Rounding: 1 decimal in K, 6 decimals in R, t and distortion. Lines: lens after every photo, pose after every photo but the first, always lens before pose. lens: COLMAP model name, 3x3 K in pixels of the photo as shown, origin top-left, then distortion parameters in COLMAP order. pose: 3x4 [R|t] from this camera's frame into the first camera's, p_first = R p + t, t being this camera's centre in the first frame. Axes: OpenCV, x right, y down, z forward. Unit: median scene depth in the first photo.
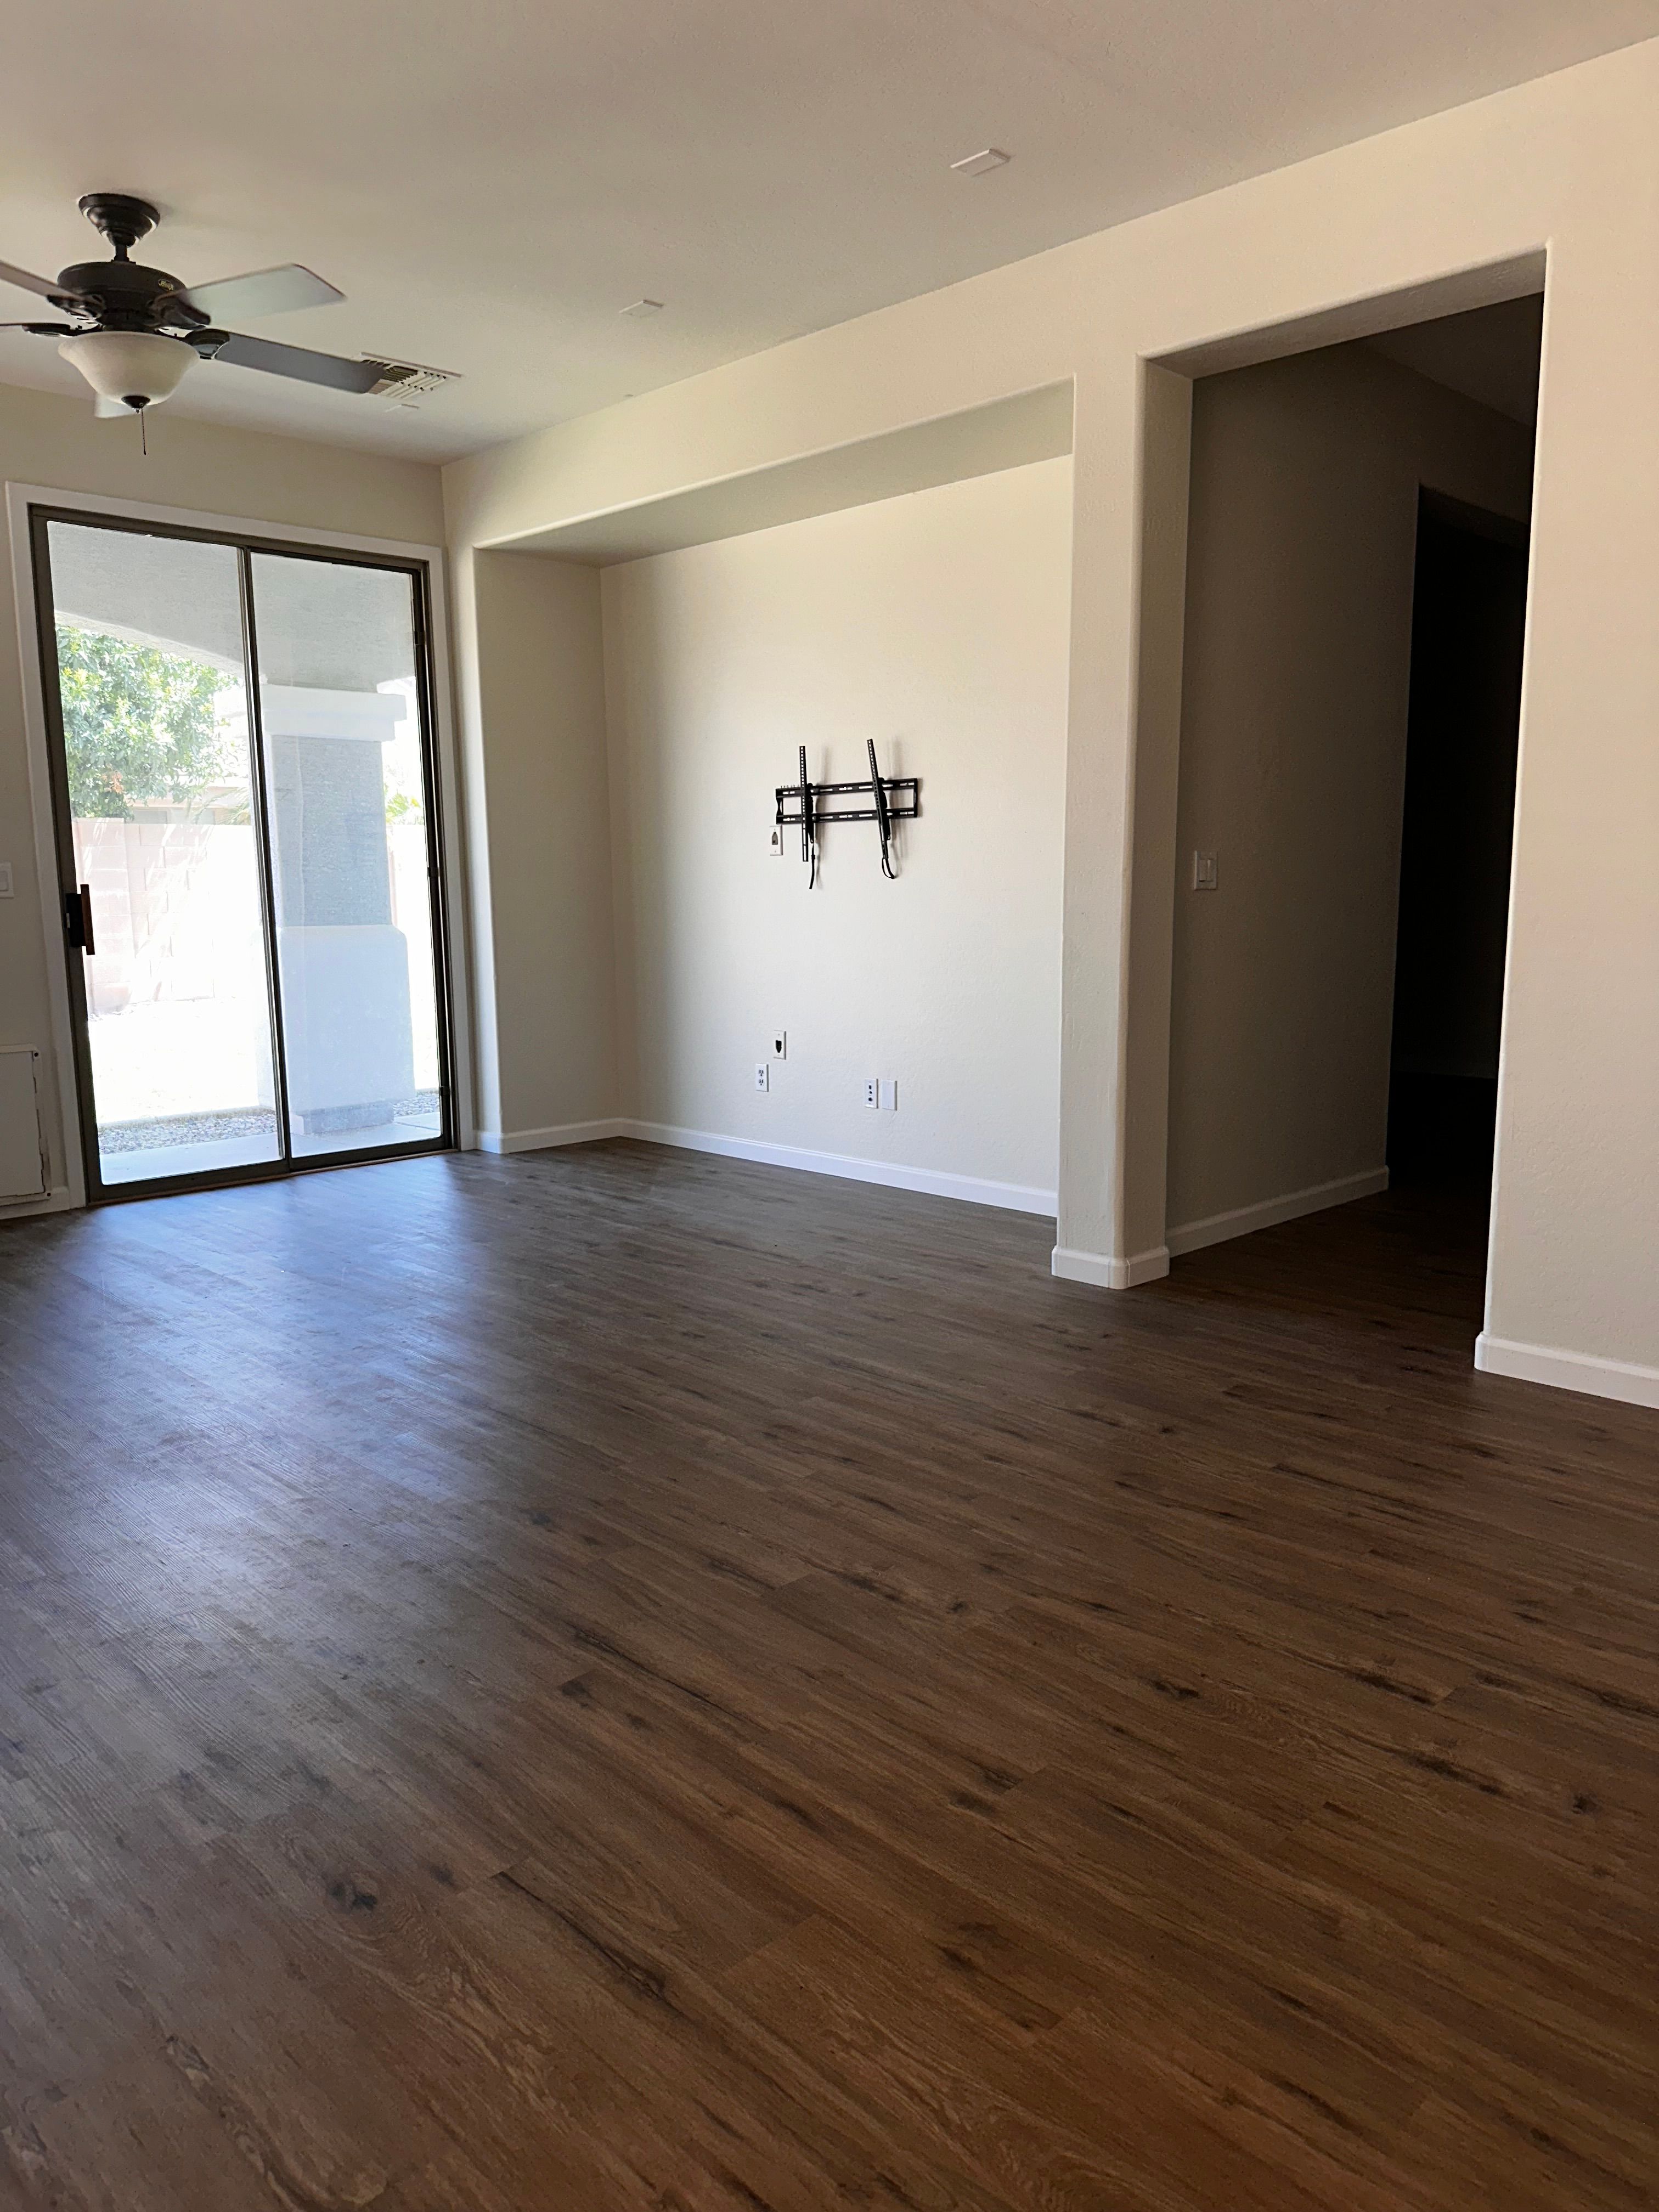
lens RADIAL K [[1539.7, 0, 843.3], [0, 1539.7, 1137.3], [0, 0, 1]] dist [0.107262, -0.136189]
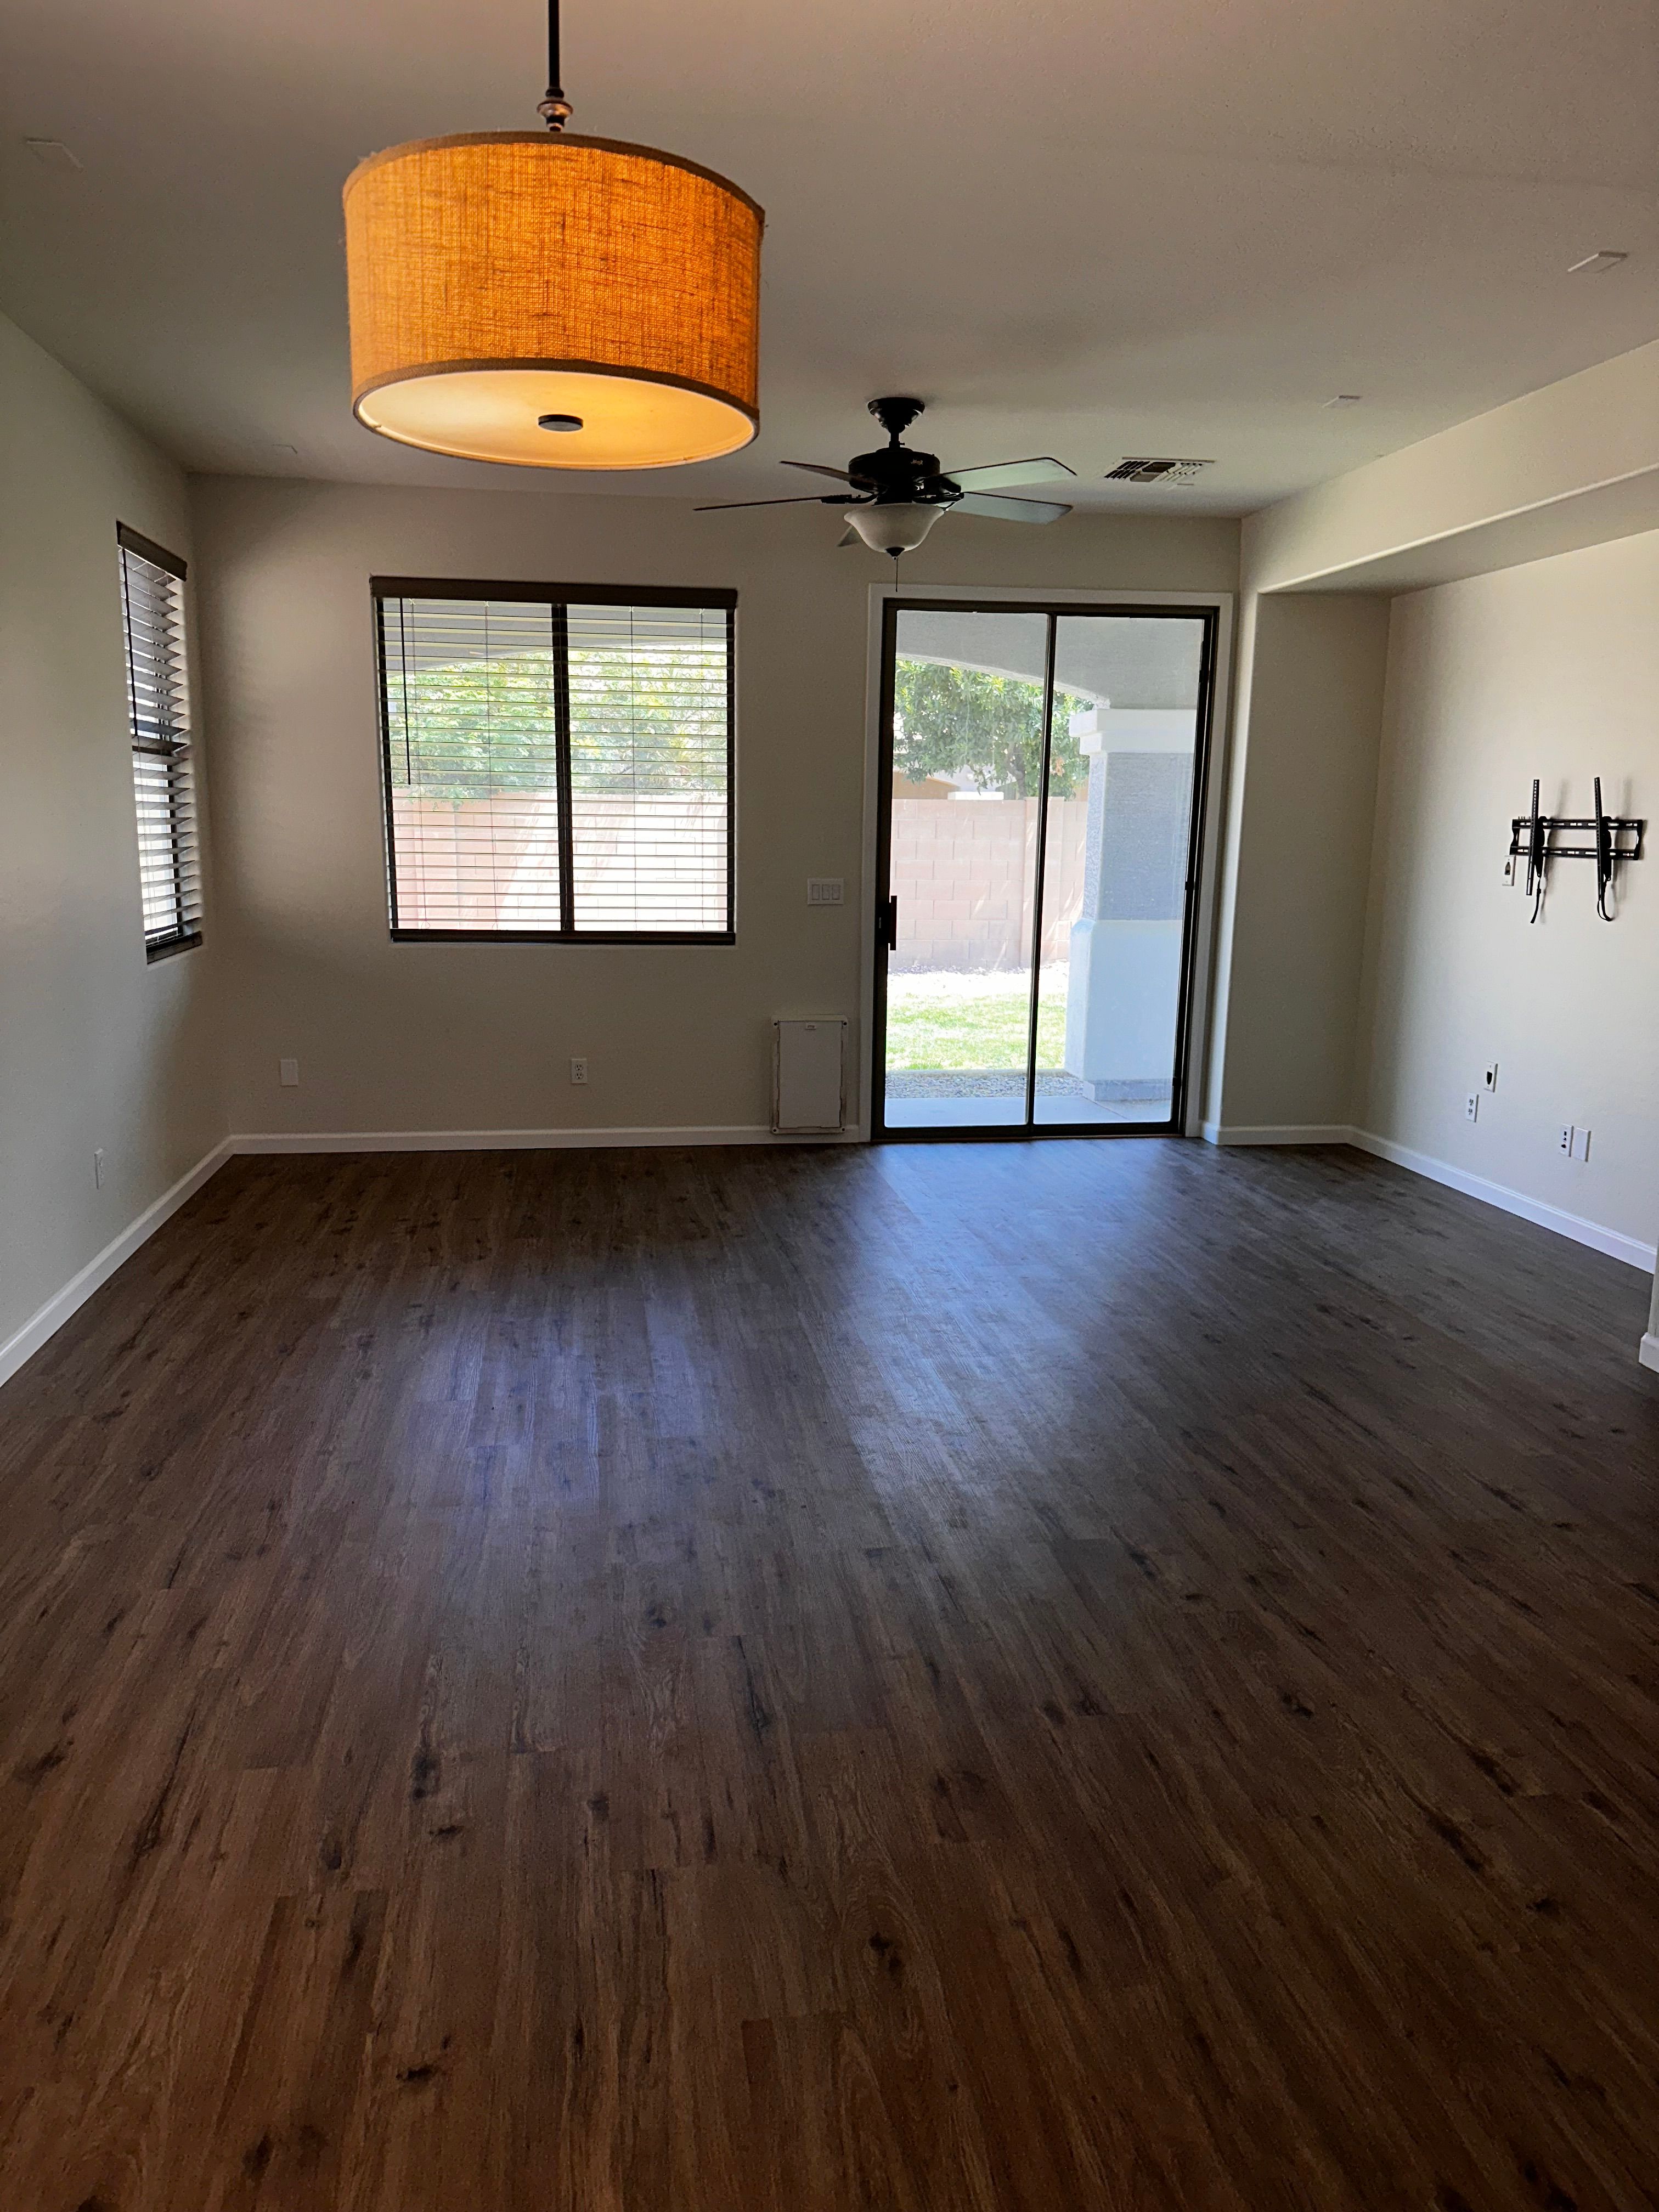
lens RADIAL K [[1584.9, 0, 837.4], [0, 1584.9, 1113.4], [0, 0, 1]] dist [0.040057, -0.036492]
pose [[0.813171, 0.133615, -0.566480, 0.221596], [-0.125784, 0.990636, 0.053101, -0.043068], [0.568271, 0.028074, 0.822363, -0.077090]]
